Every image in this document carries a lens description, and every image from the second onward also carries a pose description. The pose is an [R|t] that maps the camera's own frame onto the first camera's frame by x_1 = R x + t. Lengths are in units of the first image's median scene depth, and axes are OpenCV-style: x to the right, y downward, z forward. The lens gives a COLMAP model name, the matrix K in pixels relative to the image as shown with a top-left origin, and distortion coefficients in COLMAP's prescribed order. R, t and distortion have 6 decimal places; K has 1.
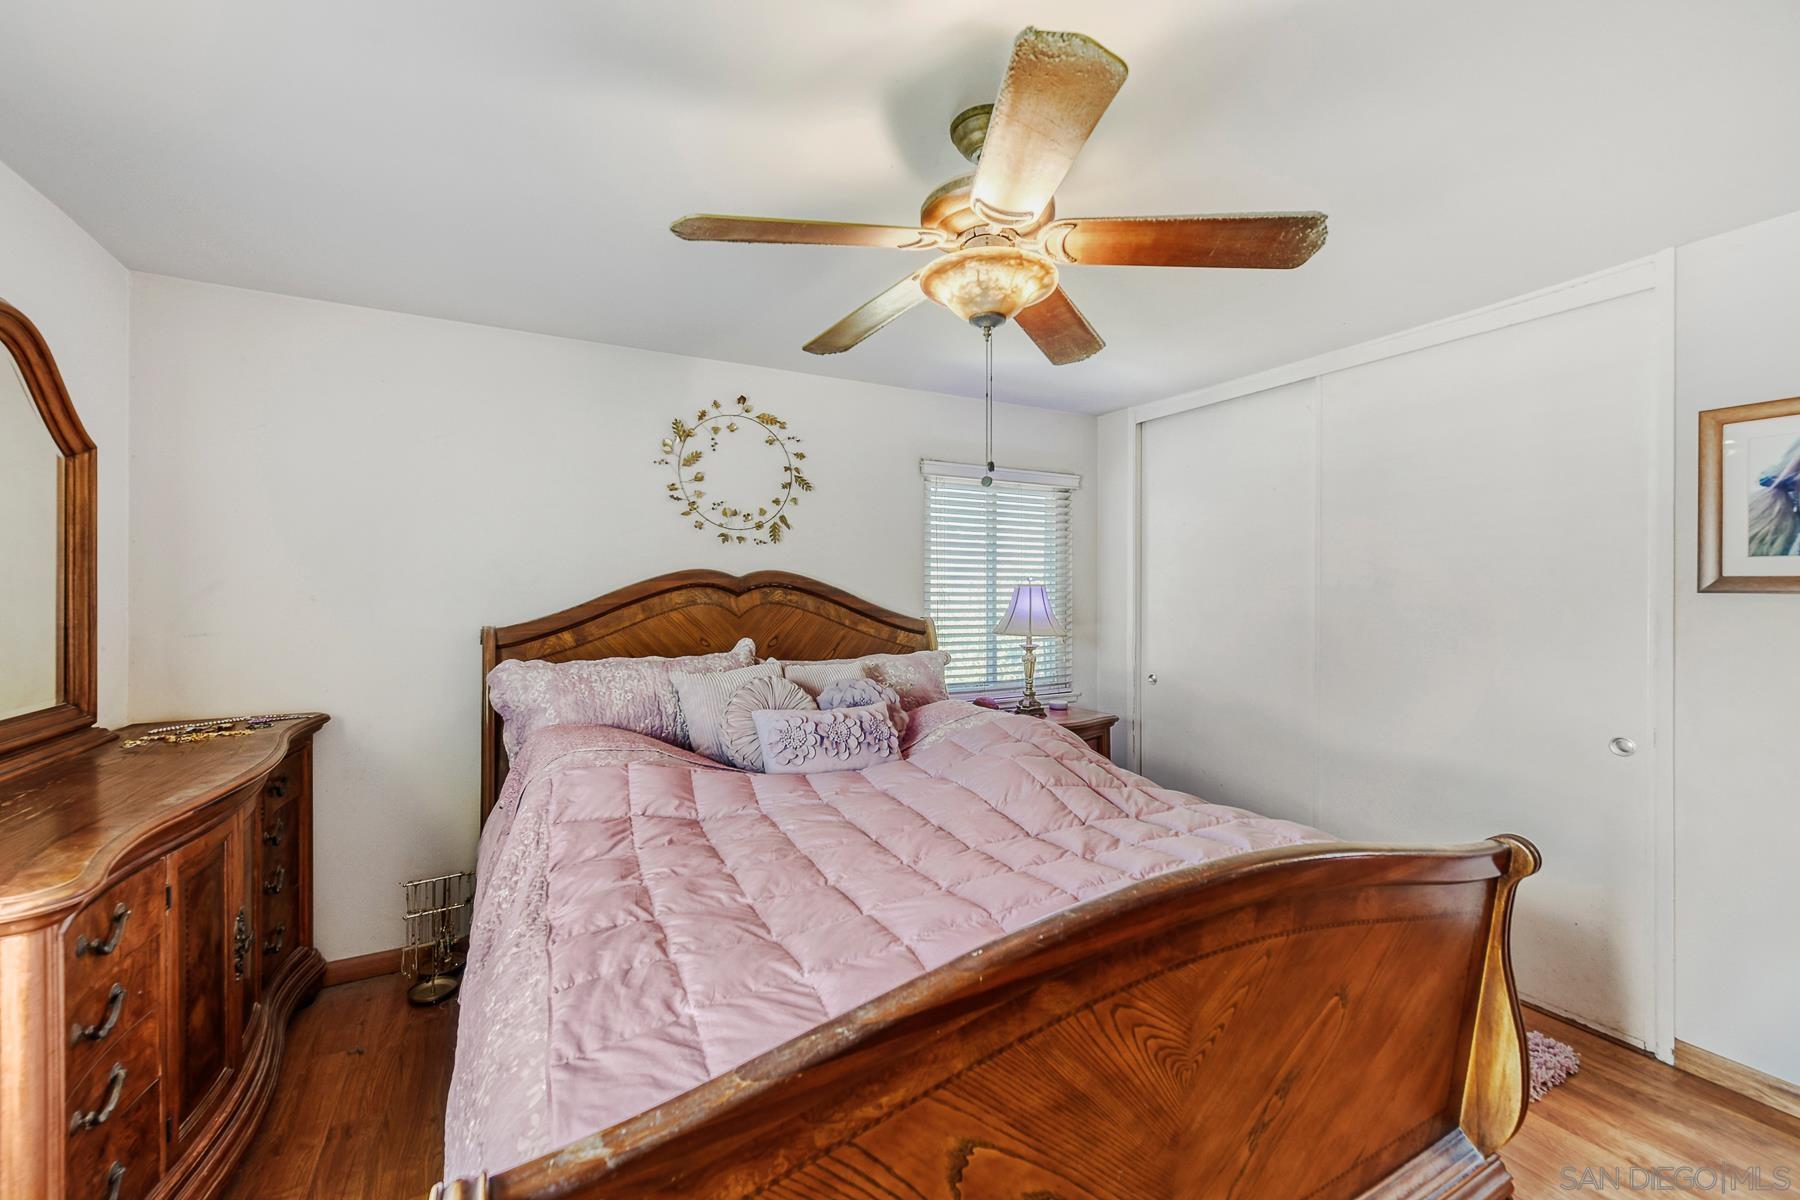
lens RADIAL K [[719.3, 0, 906.2], [0, 719.3, 607.0], [0, 0, 1]] dist [-0.000546, -0.000335]
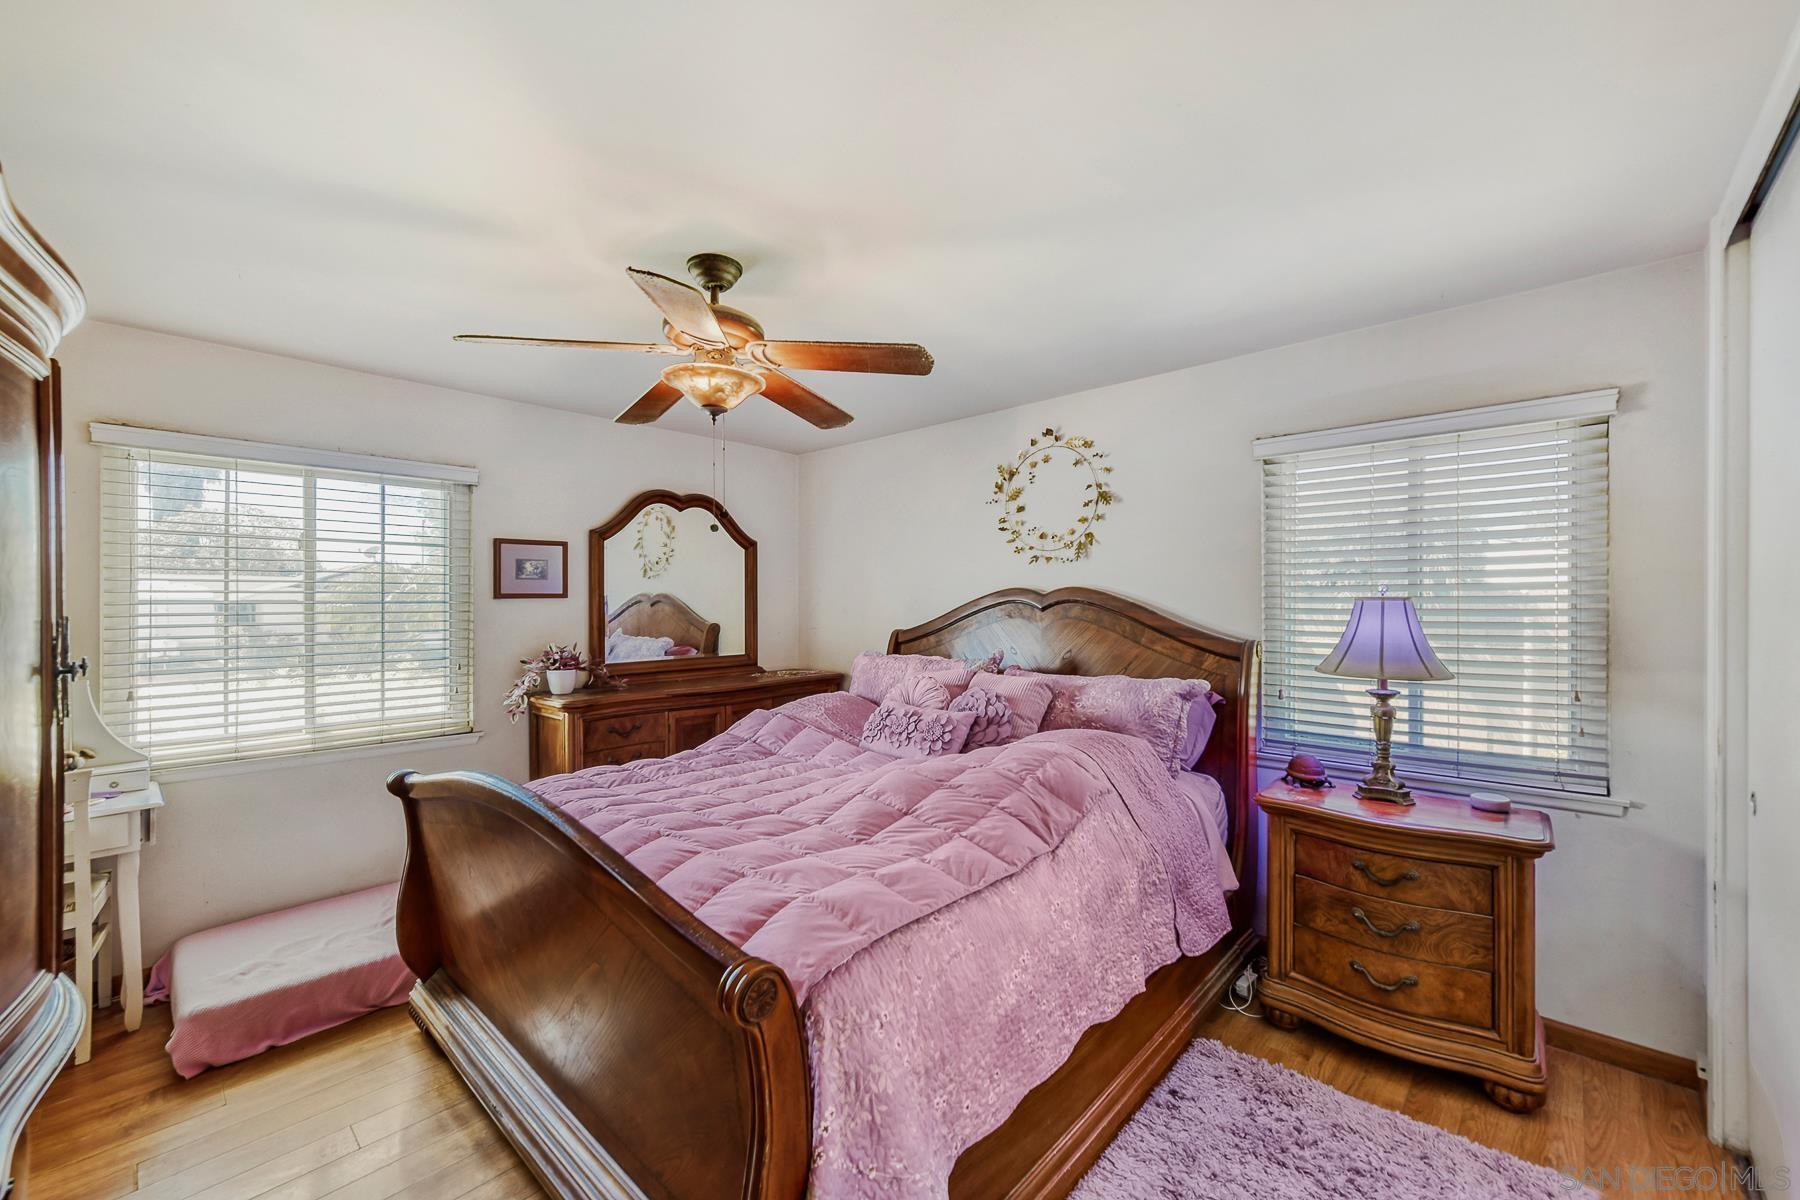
lens RADIAL K [[719.3, 0, 906.2], [0, 719.3, 607.0], [0, 0, 1]] dist [-0.000546, -0.000335]
pose [[0.328725, 0.003189, -0.944420, 0.713695], [-0.019541, 0.999803, -0.003426, -0.012943], [0.944224, 0.019581, 0.328722, 0.422557]]
